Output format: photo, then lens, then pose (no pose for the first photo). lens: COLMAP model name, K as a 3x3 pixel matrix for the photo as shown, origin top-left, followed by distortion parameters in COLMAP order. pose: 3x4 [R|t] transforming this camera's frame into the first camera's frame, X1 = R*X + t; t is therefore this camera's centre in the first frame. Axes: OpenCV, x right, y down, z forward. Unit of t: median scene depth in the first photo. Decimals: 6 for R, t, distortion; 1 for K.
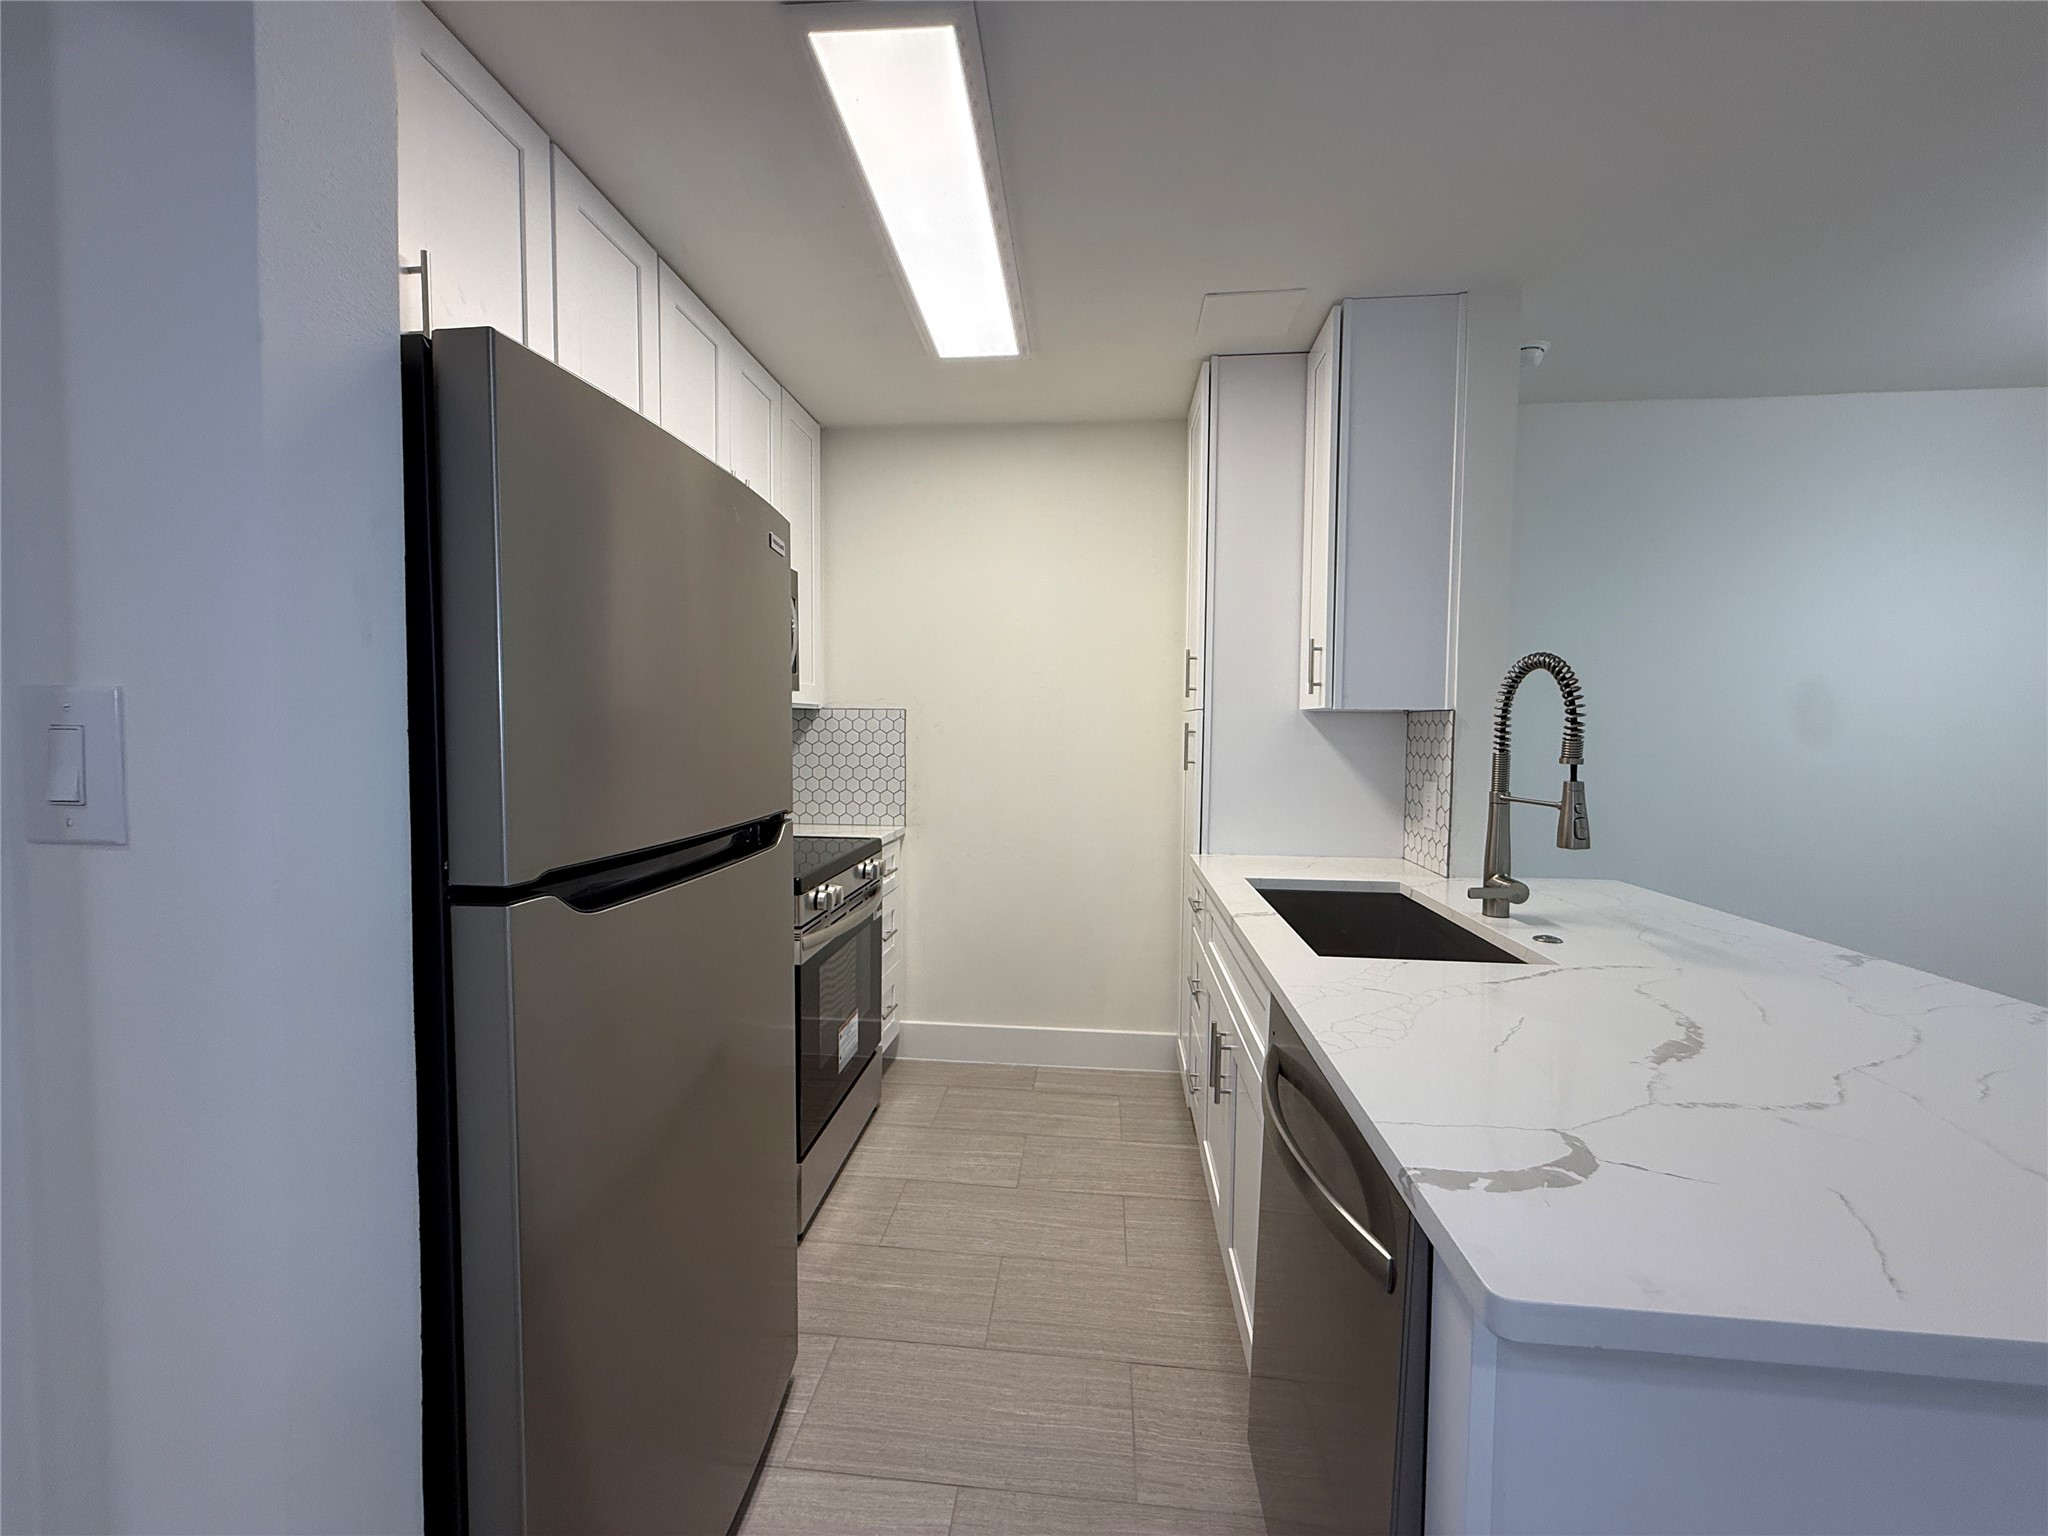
lens RADIAL K [[808.2, 0, 1013.8], [0, 808.2, 769.3], [0, 0, 1]] dist [-0.011357, -0.000113]
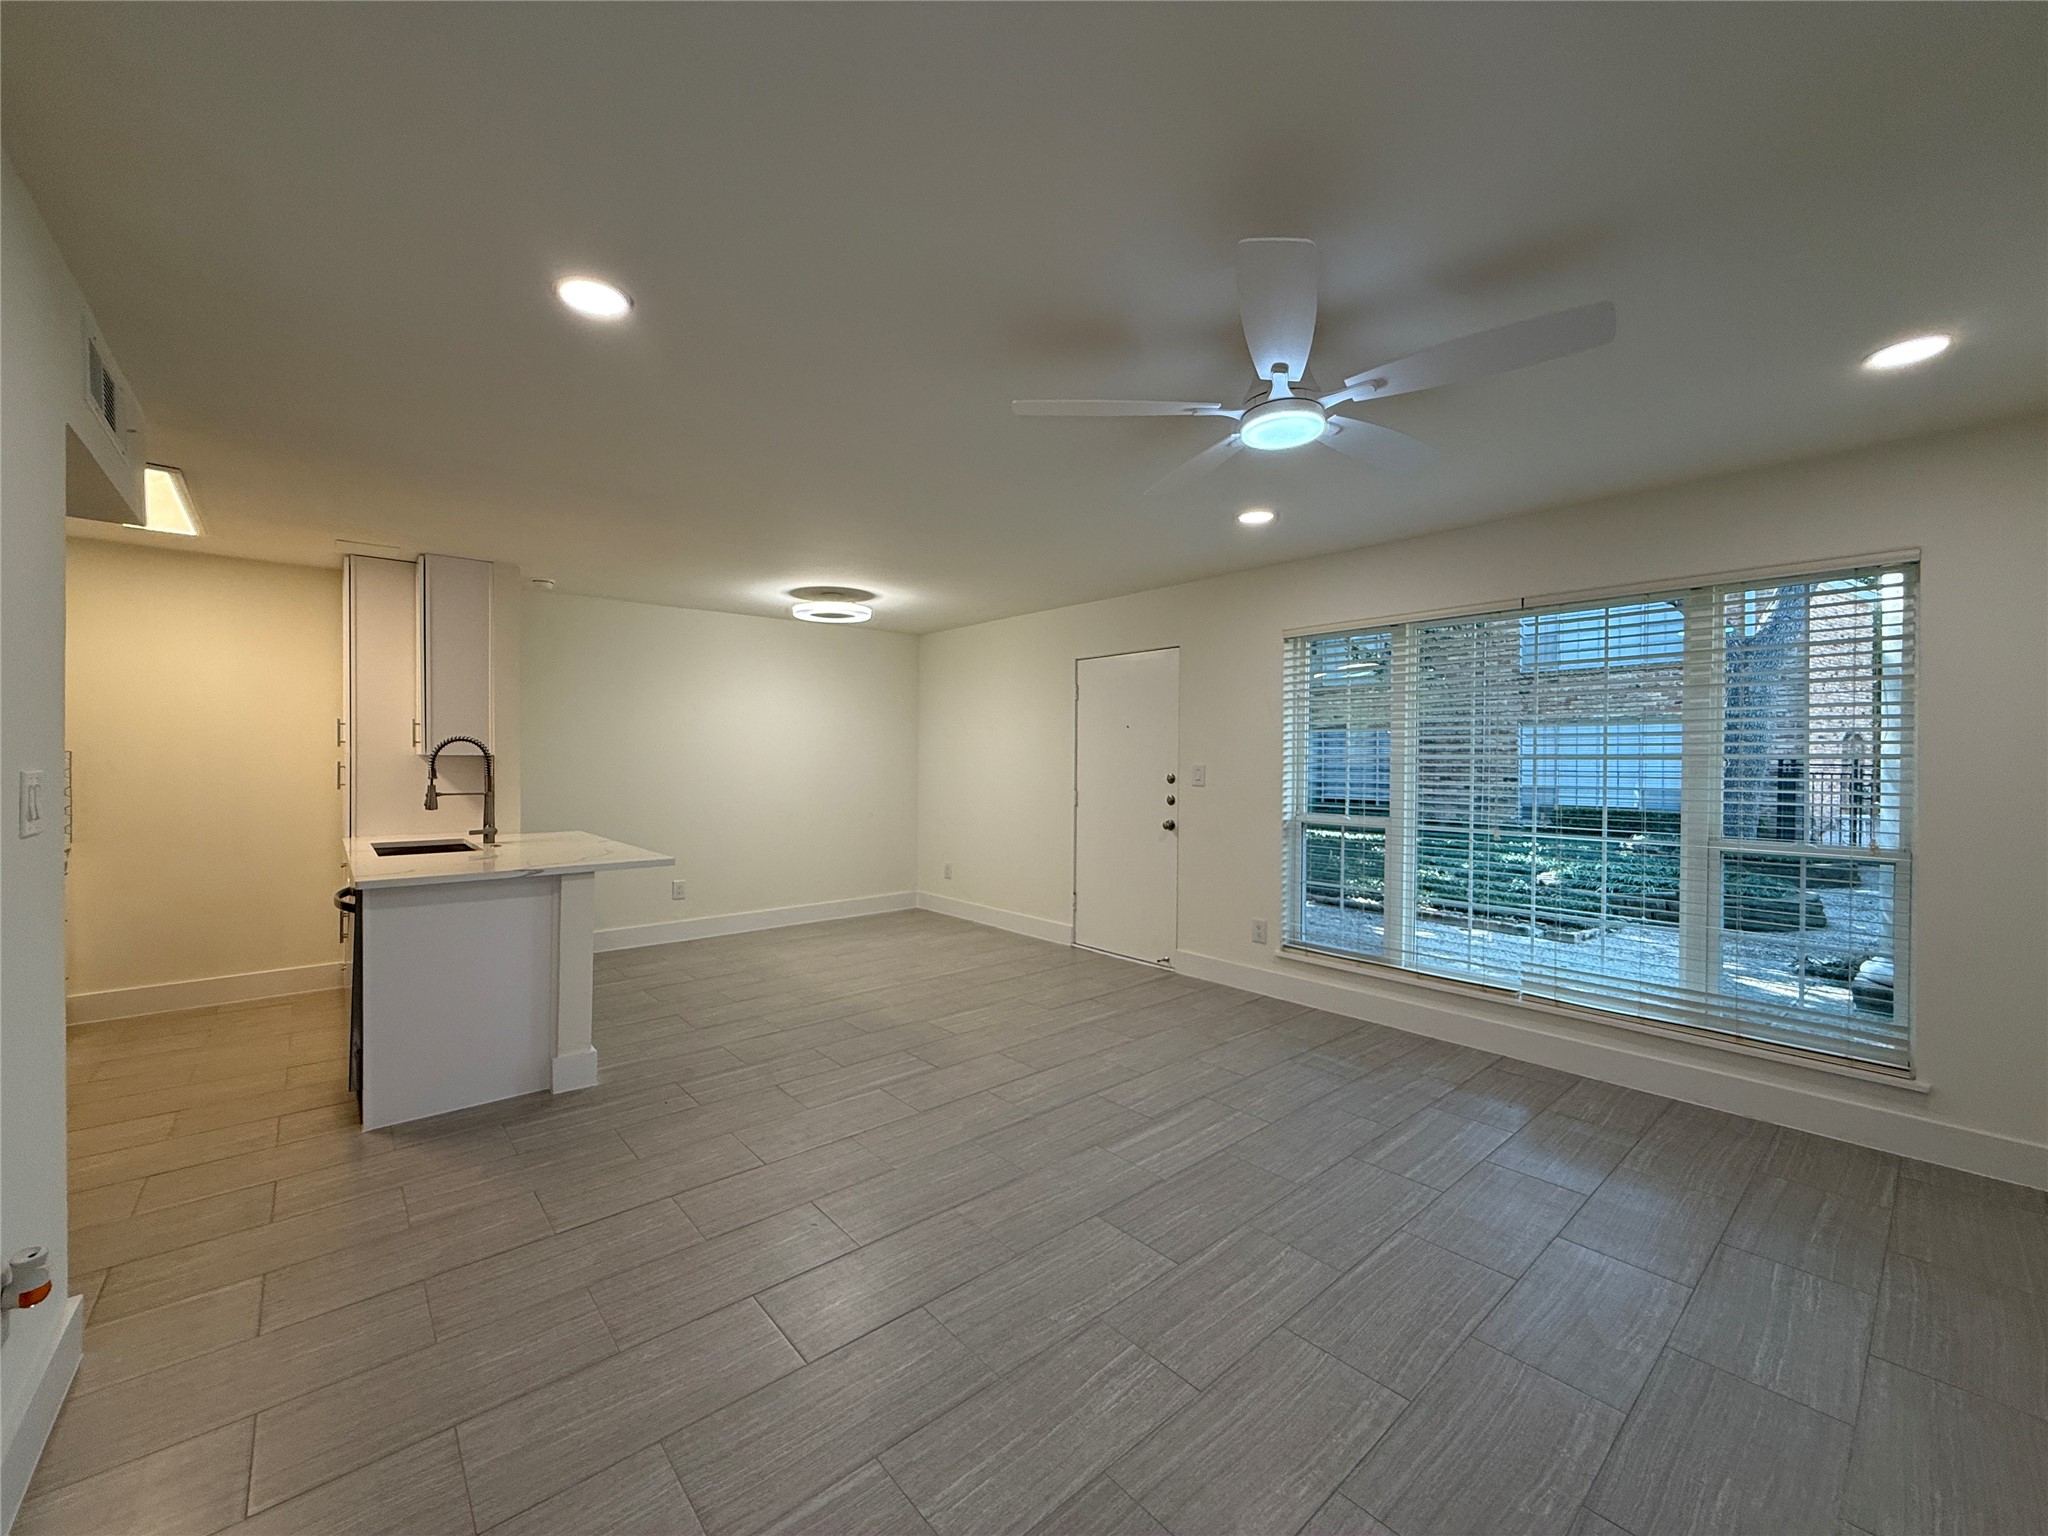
lens RADIAL K [[808.2, 0, 1013.8], [0, 808.2, 769.3], [0, 0, 1]] dist [-0.011357, -0.000113]
pose [[0.686873, -0.011530, 0.726686, -0.033739], [0.036695, 0.999149, -0.018832, 0.038897], [-0.725851, 0.039601, 0.686711, -1.075760]]
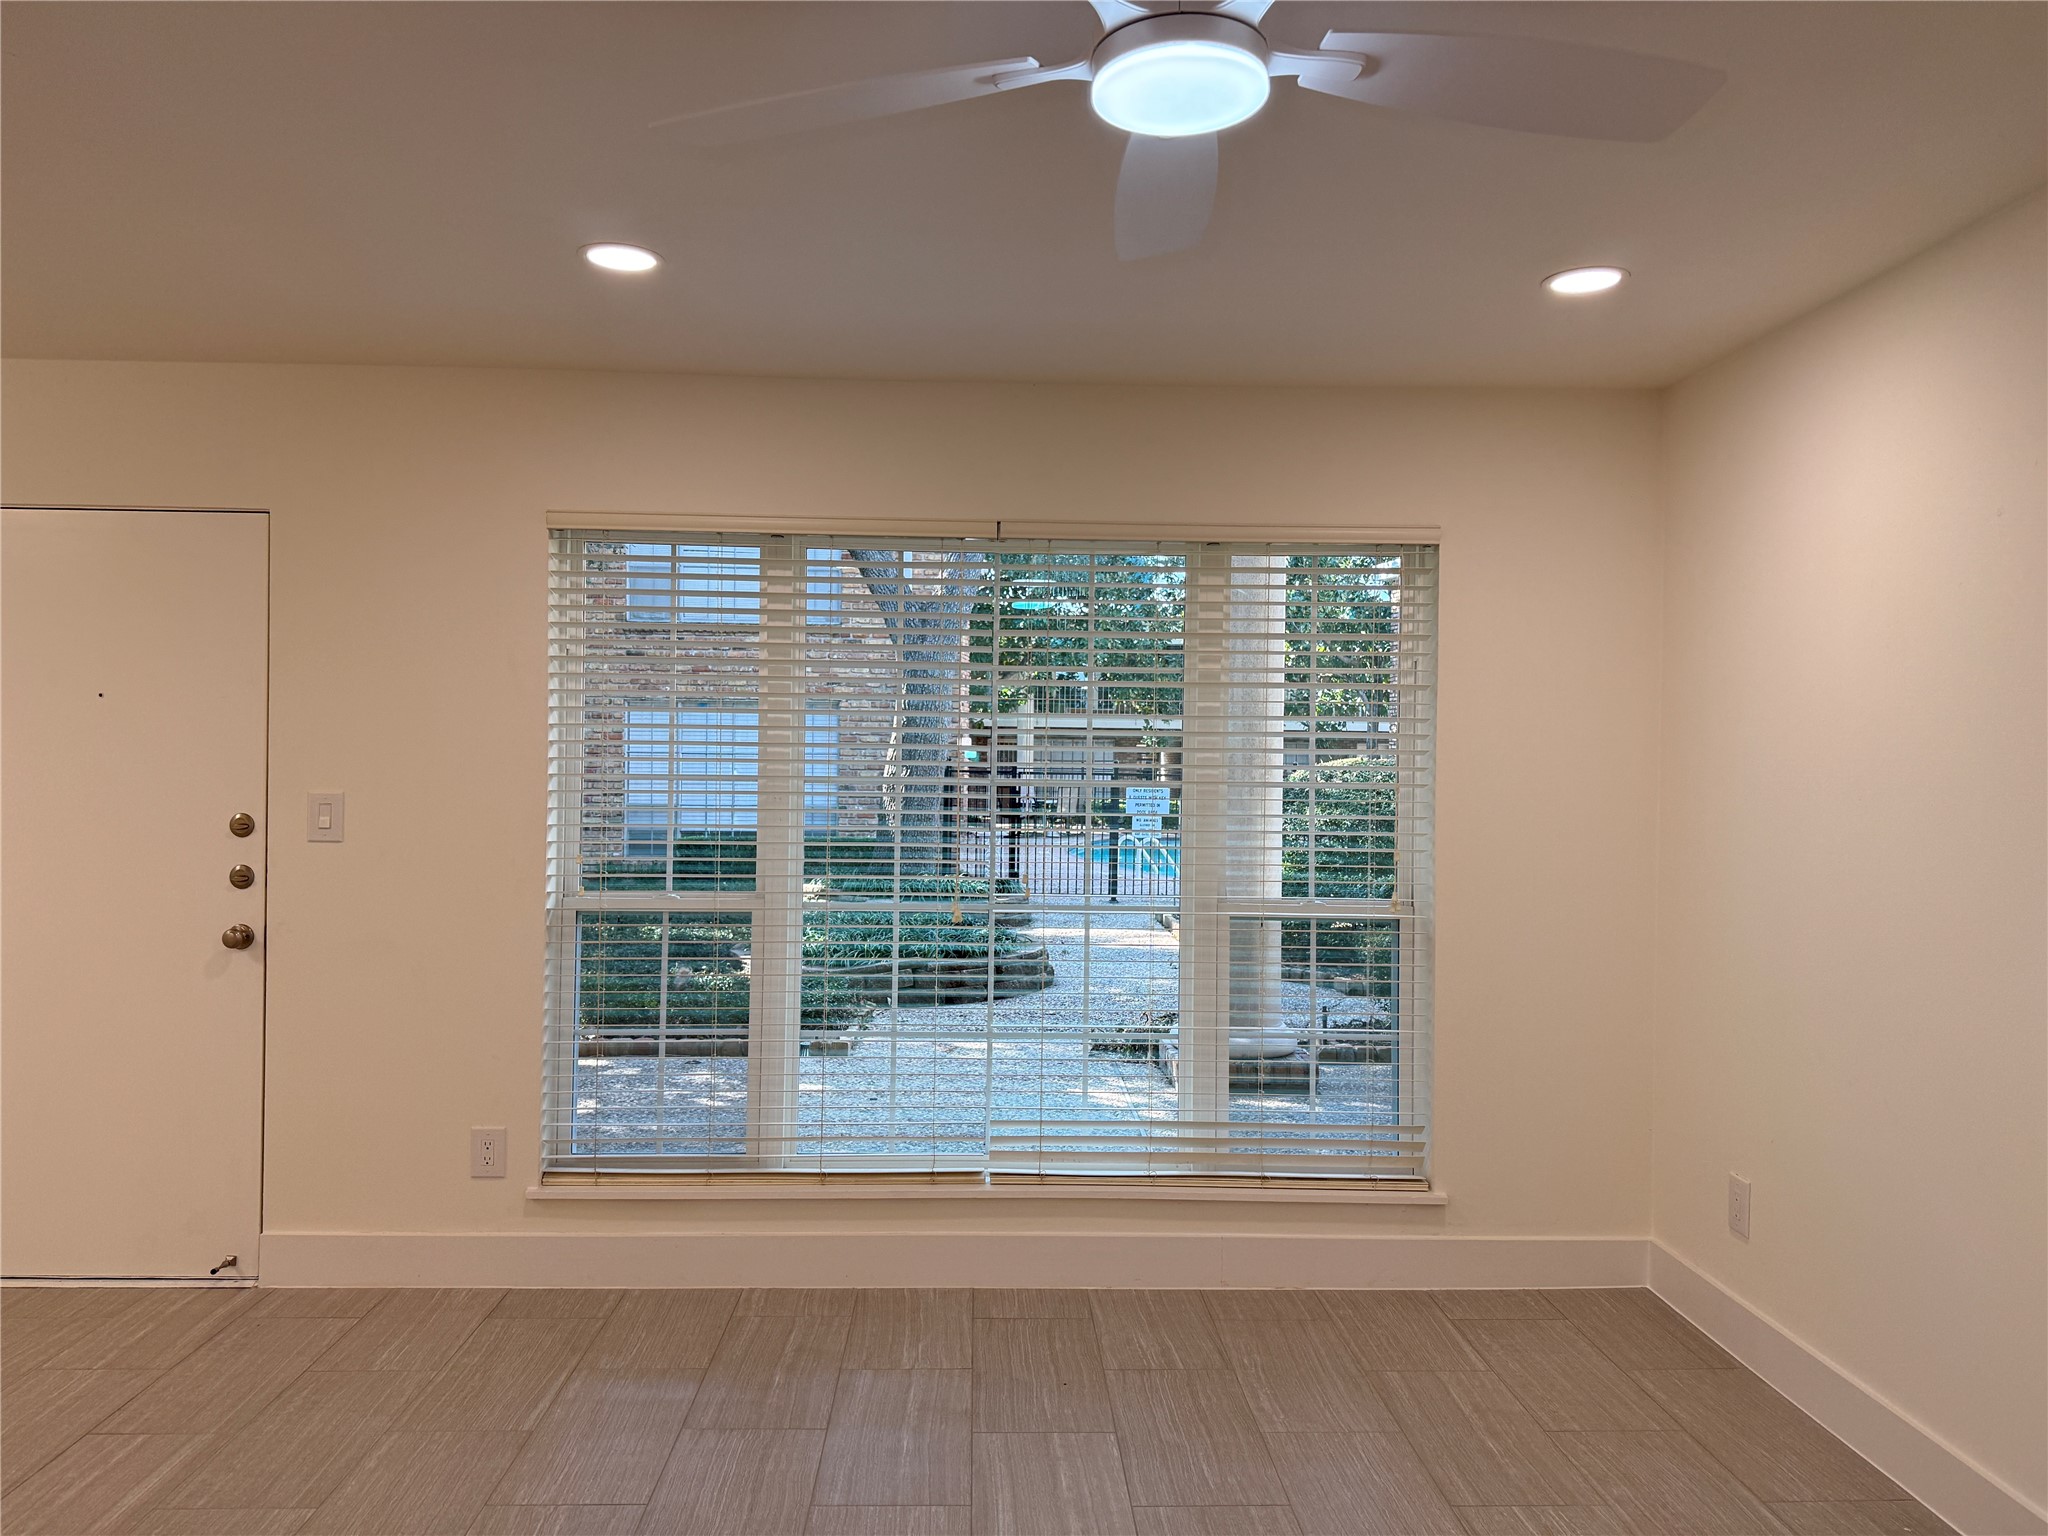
lens RADIAL K [[1417.1, 0, 1024.0], [0, 1417.1, 768.0], [0, 0, 1]] dist [0.064399, -0.090652]
pose [[-0.138679, -0.009016, 0.990296, 0.093713], [0.036790, 0.999221, 0.014249, -0.007100], [-0.989654, 0.038409, -0.138239, -0.630949]]
